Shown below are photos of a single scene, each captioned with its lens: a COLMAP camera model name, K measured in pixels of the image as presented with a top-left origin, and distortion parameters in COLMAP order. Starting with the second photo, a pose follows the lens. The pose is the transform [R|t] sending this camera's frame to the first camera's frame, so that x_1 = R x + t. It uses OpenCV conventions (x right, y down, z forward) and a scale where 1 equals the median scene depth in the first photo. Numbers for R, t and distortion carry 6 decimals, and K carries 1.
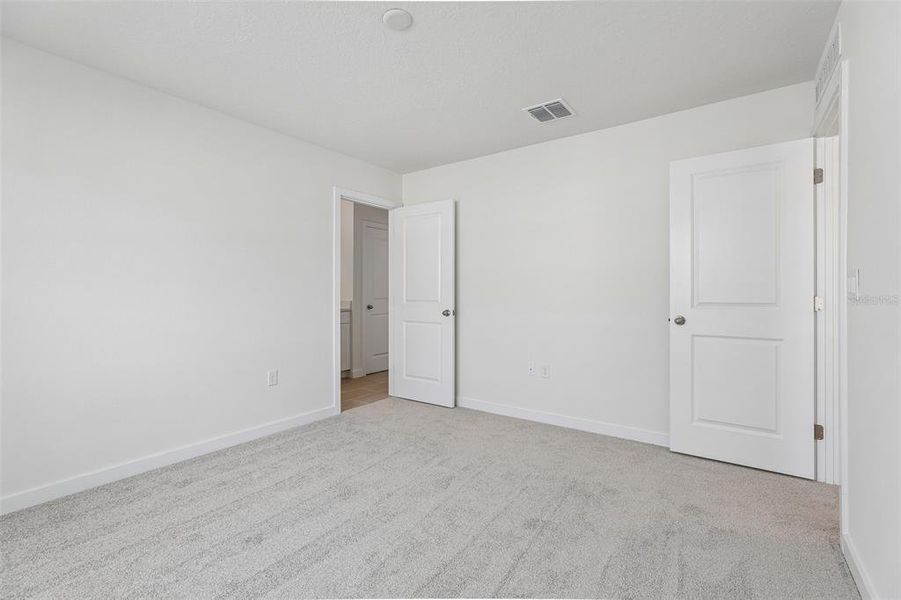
lens RADIAL K [[405.3, 0, 448.2], [0, 405.3, 296.4], [0, 0, 1]] dist [-0.002633, 0.000423]
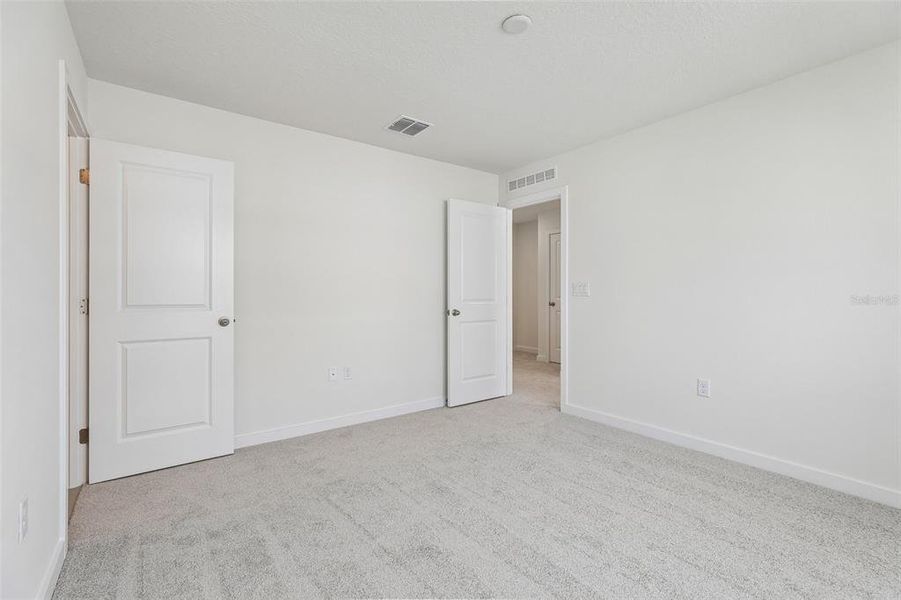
lens RADIAL K [[405.3, 0, 450.0], [0, 405.3, 295.9], [0, 0, 1]] dist [-0.002633, 0.000423]
pose [[0.297815, -0.001641, 0.954622, -0.753900], [0.012035, 0.999926, -0.002035, 0.004229], [-0.954548, 0.012095, 0.297813, 0.568390]]
